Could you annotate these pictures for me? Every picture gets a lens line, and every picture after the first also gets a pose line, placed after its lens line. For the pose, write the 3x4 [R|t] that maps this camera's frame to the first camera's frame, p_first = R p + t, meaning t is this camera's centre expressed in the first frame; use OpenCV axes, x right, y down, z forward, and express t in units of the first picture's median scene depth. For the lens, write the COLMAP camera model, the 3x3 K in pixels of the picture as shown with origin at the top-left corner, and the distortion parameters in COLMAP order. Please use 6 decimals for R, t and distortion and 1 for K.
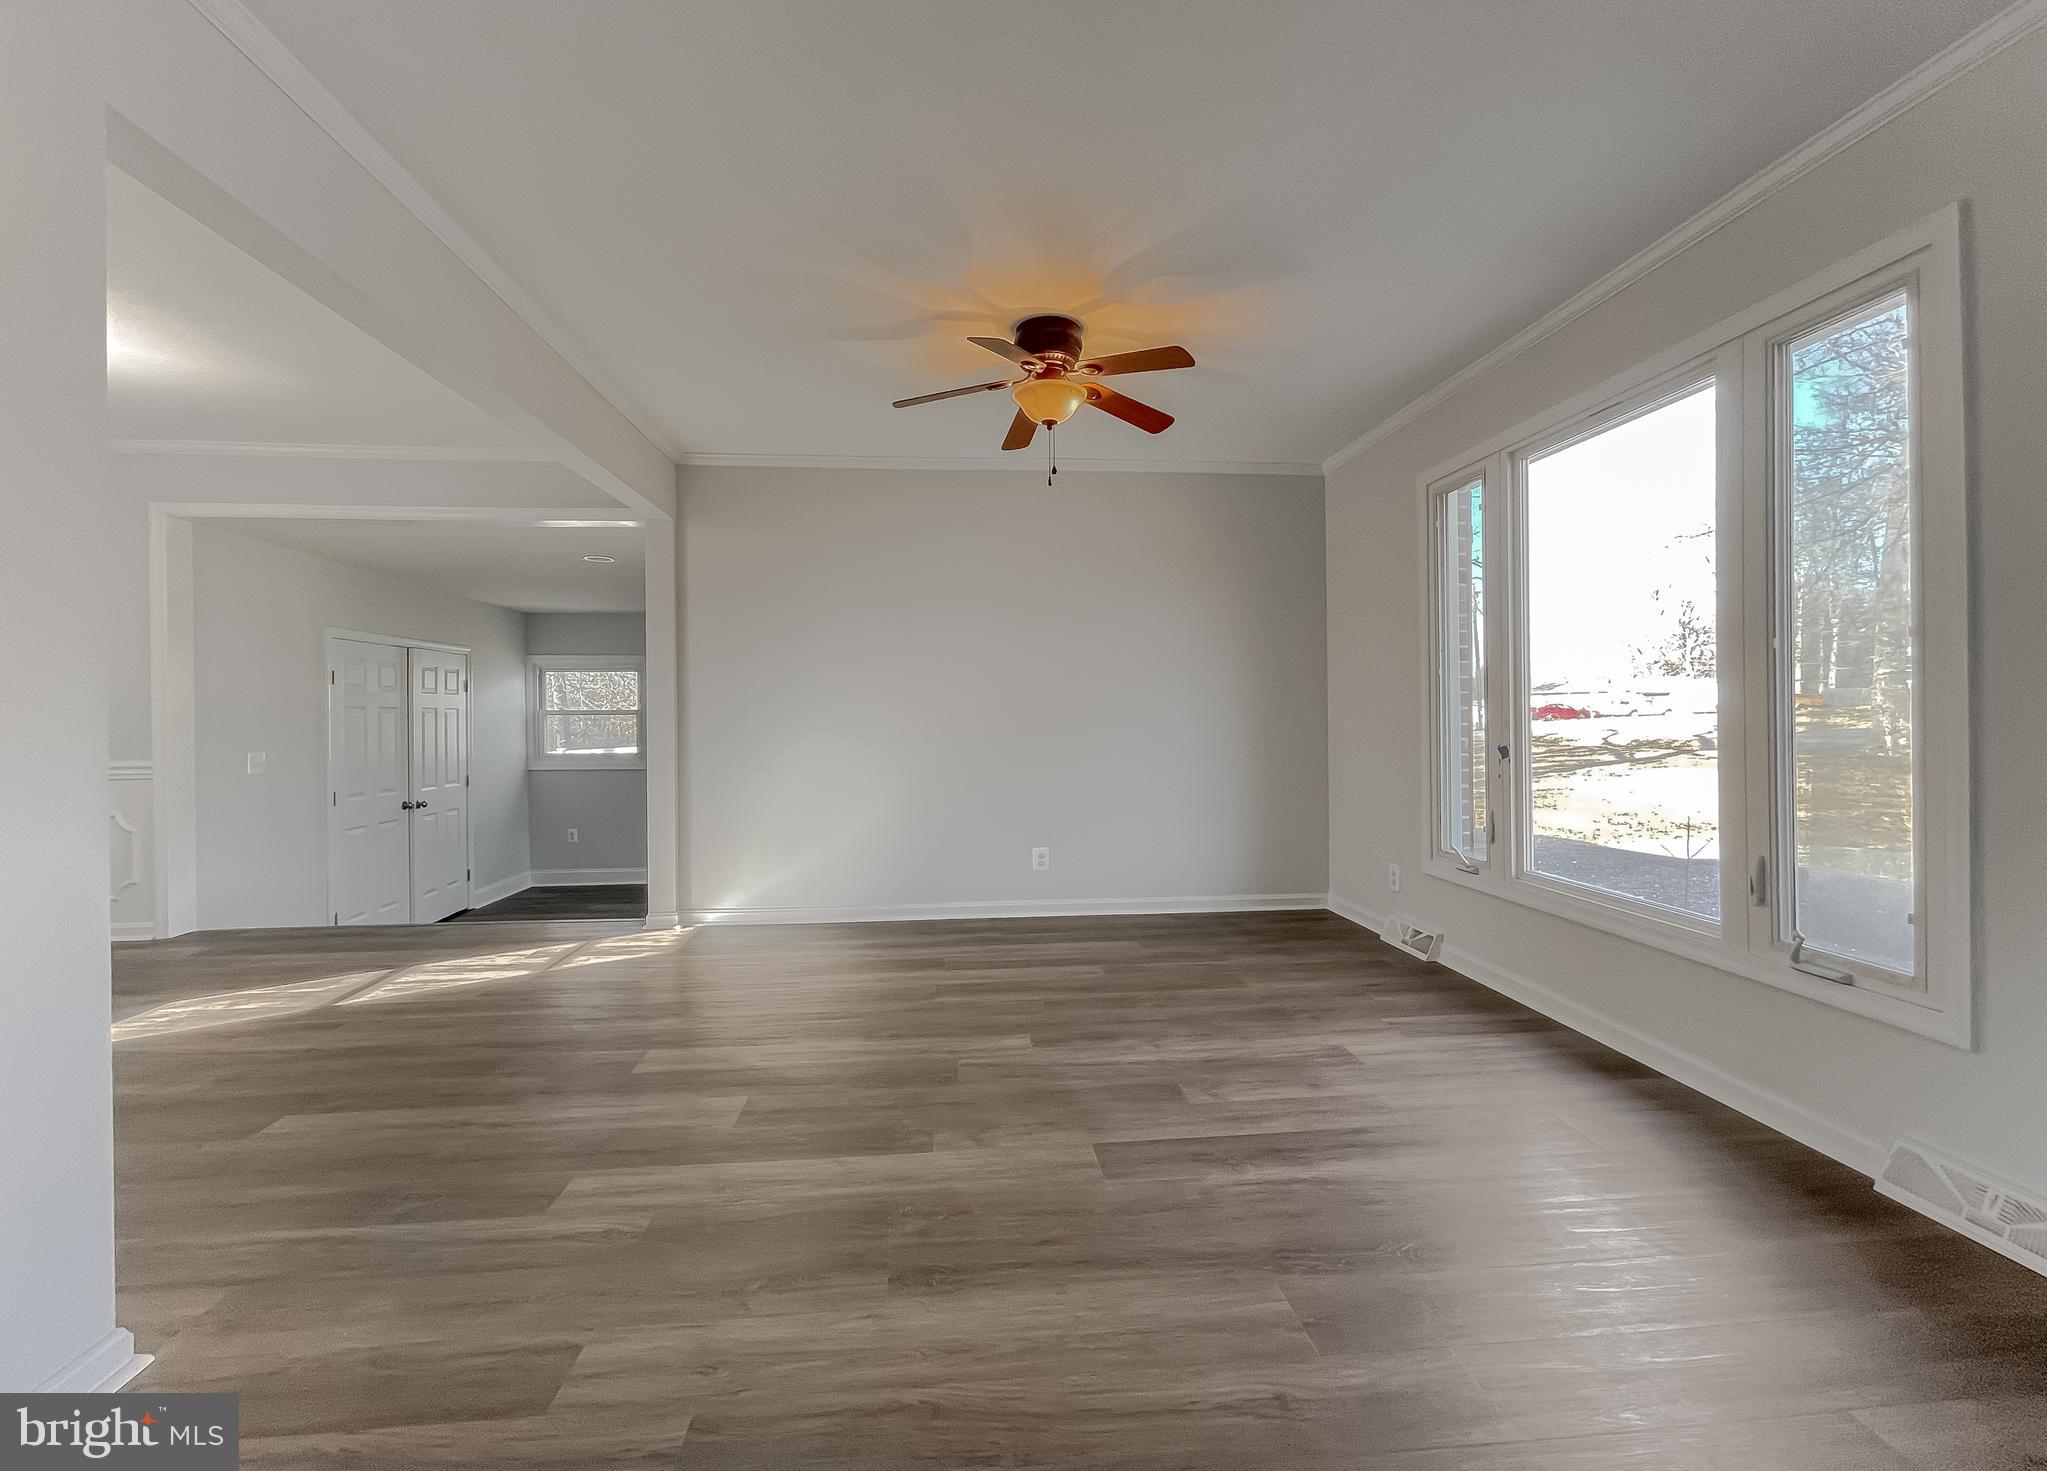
lens RADIAL K [[844.0, 0, 1019.0], [0, 844.0, 717.0], [0, 0, 1]] dist [-0.002328, -0.000231]
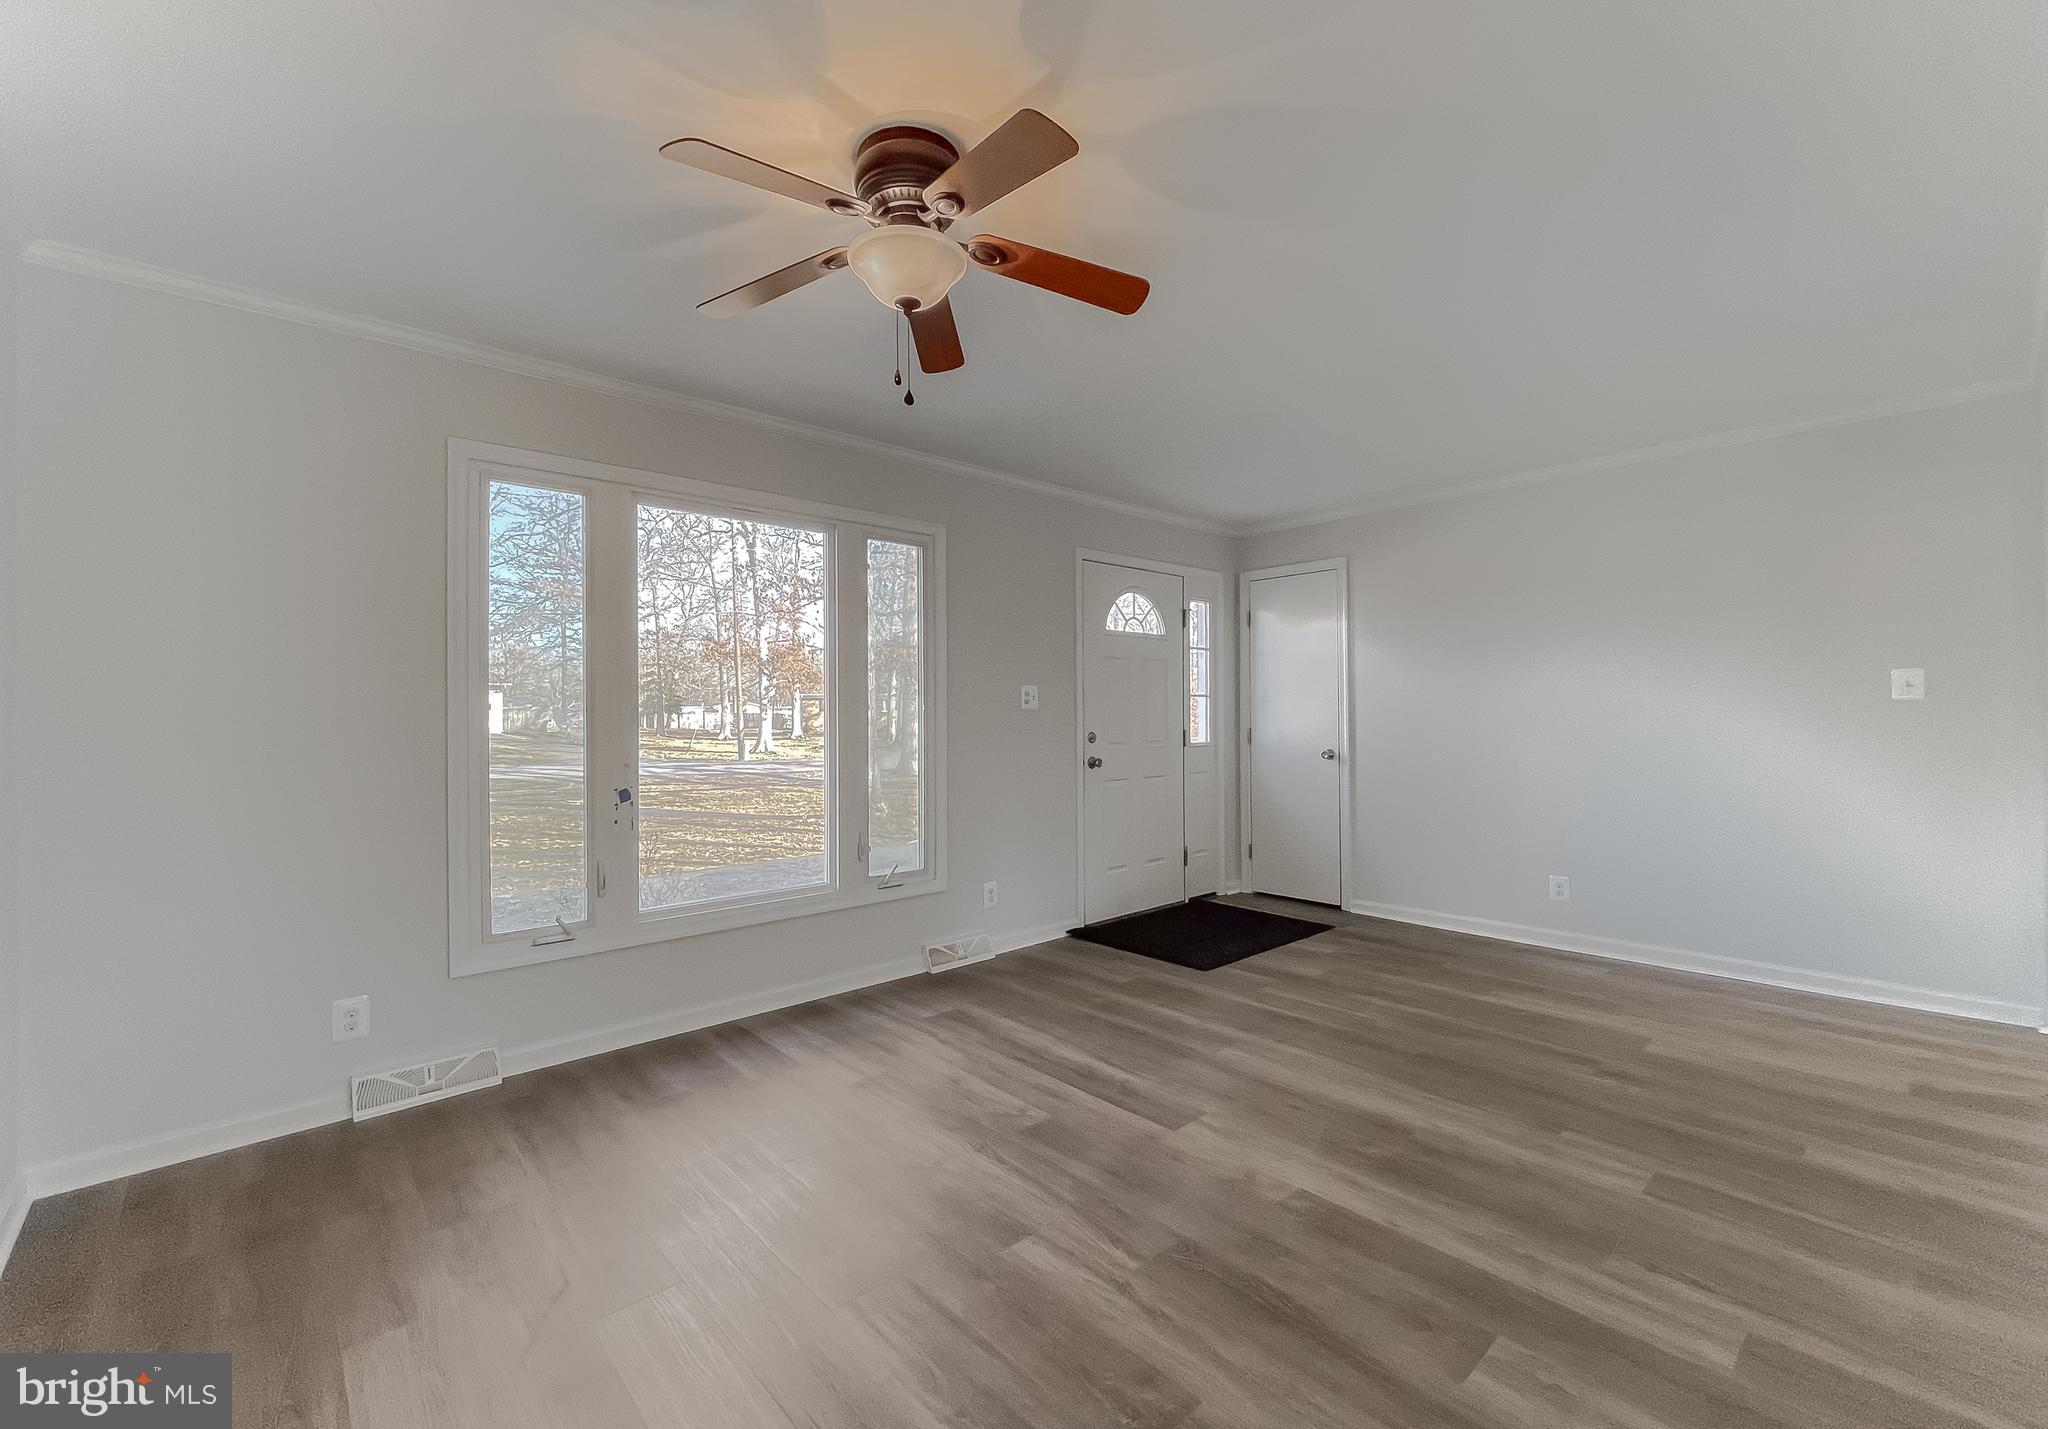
lens RADIAL K [[859.7, 0, 1013.0], [0, 859.7, 707.5], [0, 0, 1]] dist [0.000584, 0.000073]
pose [[-0.597738, 0.022844, 0.801366, -0.498392], [0.017063, 0.999730, -0.015772, -0.037689], [-0.801510, 0.004246, -0.597967, 1.272773]]
